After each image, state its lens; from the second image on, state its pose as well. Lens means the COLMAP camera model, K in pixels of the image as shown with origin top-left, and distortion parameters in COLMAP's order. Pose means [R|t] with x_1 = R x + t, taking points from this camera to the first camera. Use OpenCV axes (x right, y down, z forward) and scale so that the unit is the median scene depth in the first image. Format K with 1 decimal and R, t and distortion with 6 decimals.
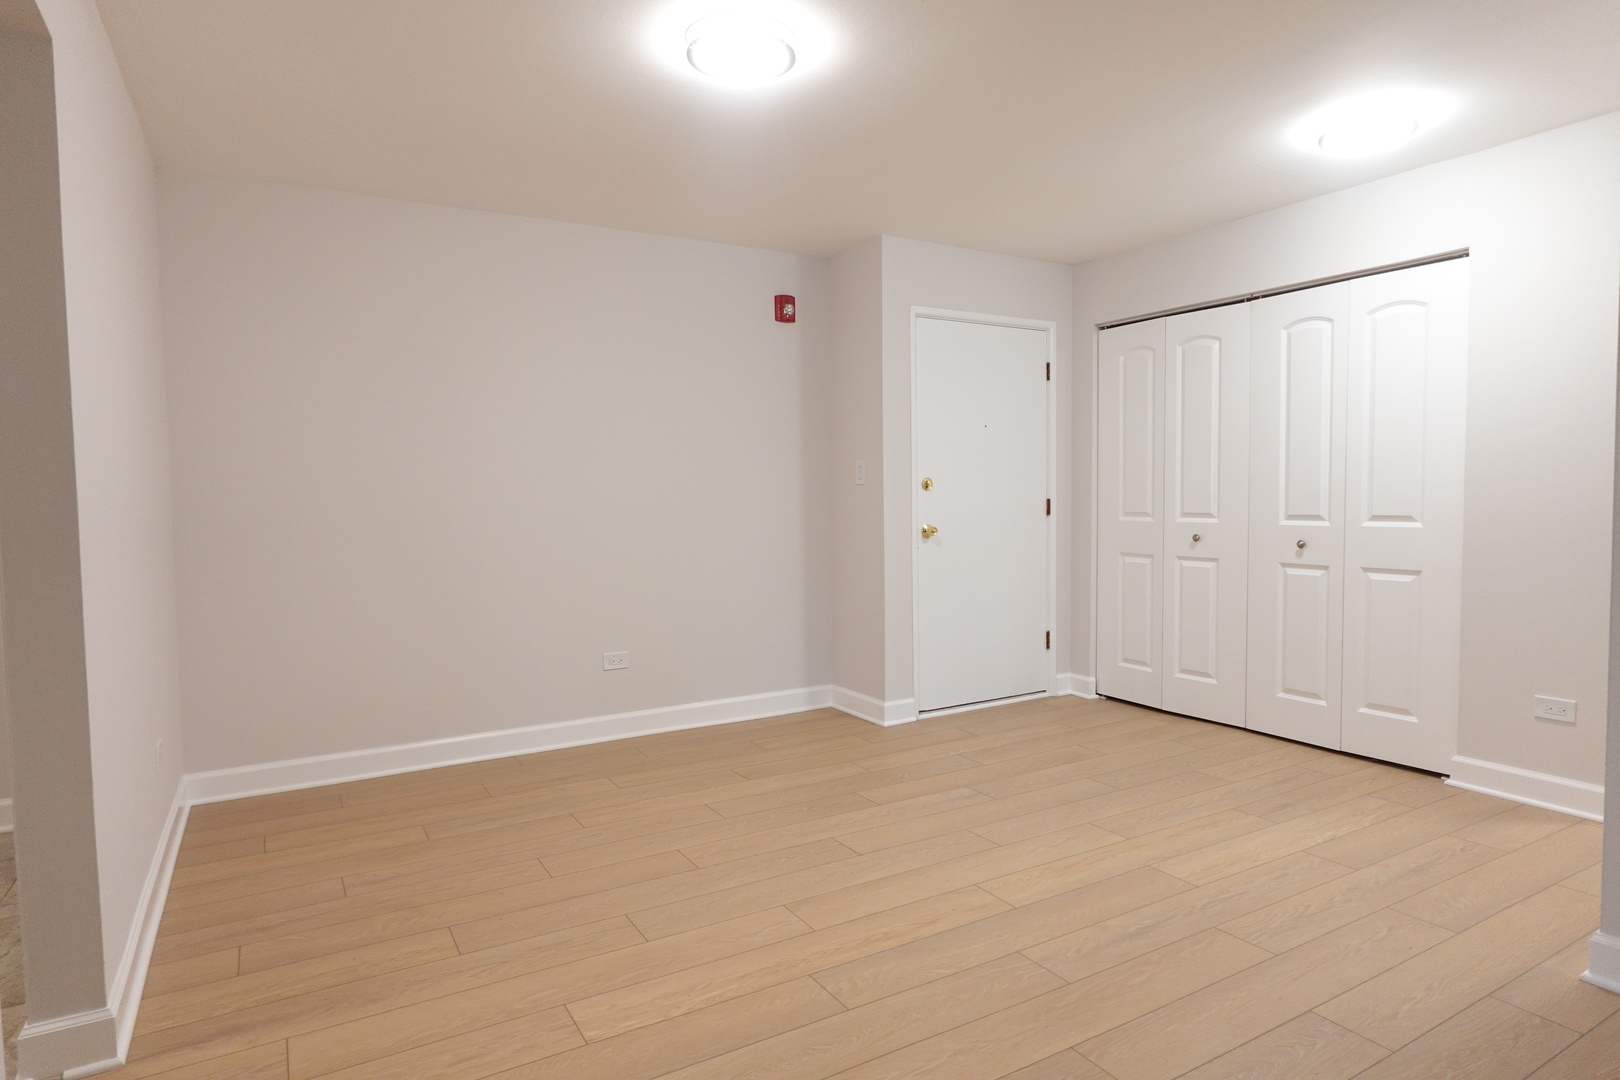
lens RADIAL K [[914.8, 0, 815.1], [0, 914.8, 538.2], [0, 0, 1]] dist [-0.001482, 0.000643]
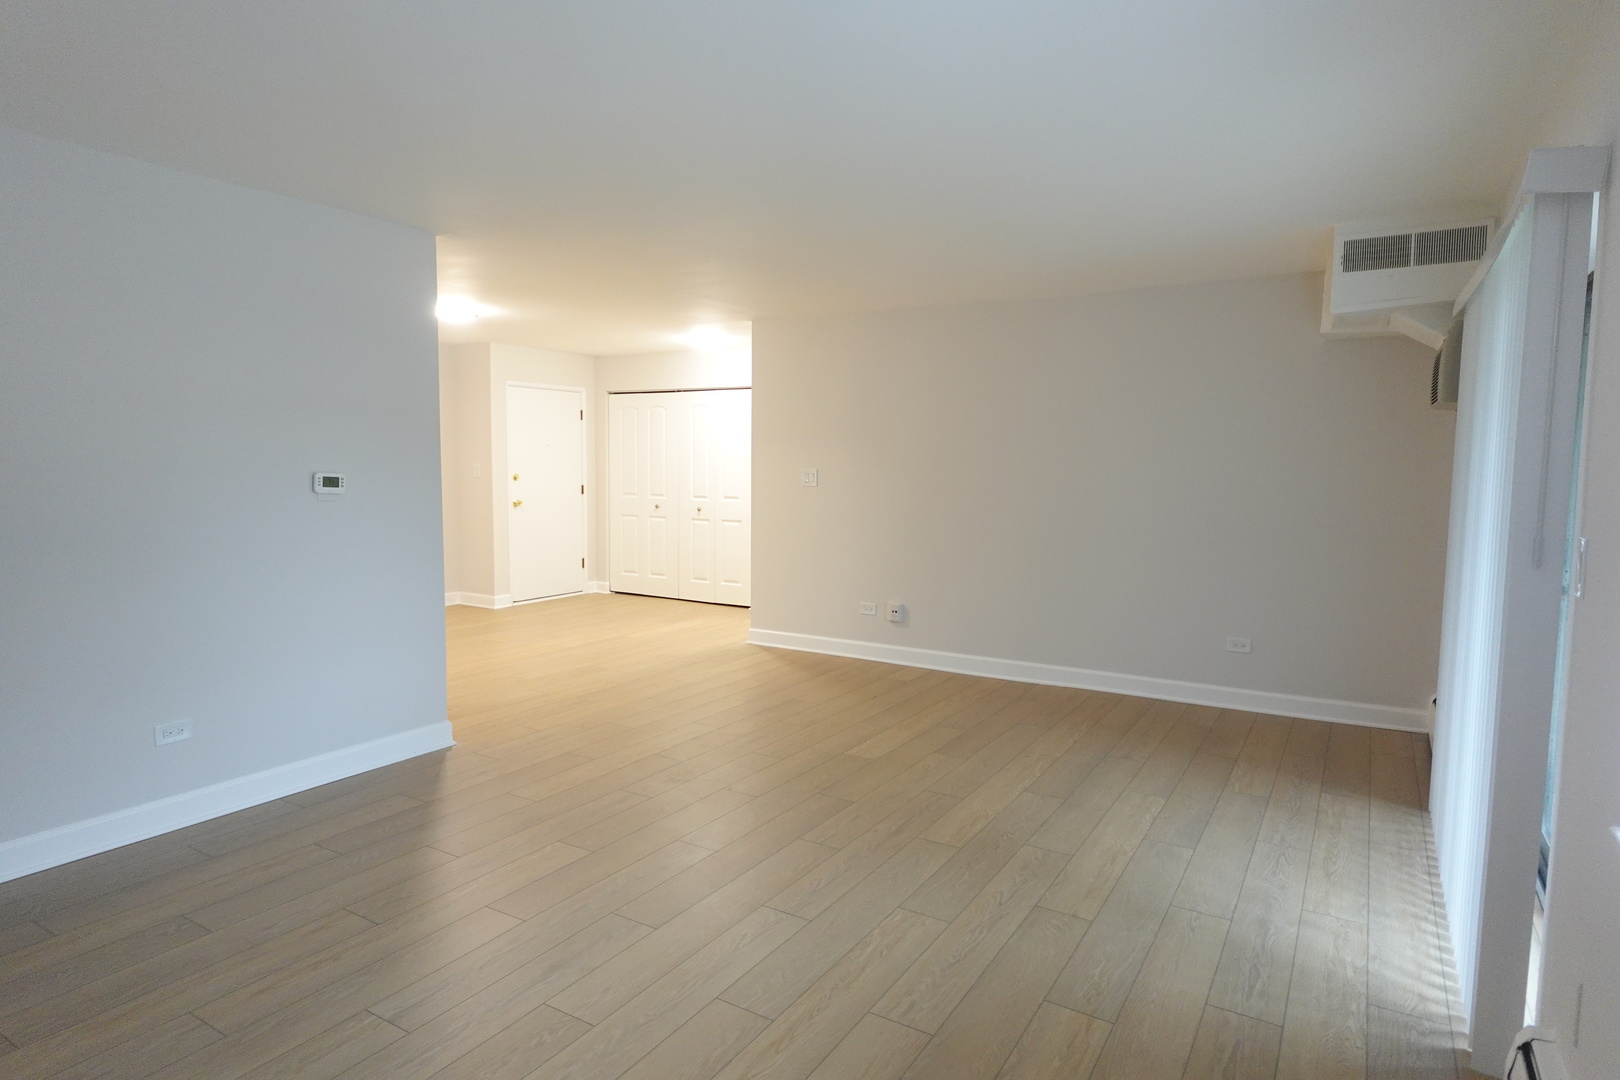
lens RADIAL K [[914.8, 0, 814.7], [0, 914.8, 538.4], [0, 0, 1]] dist [-0.001482, 0.000643]
pose [[0.880742, -0.019325, 0.473203, -0.222925], [0.001440, 0.999272, 0.038129, -0.006153], [-0.473595, -0.032901, 0.880128, -0.911785]]
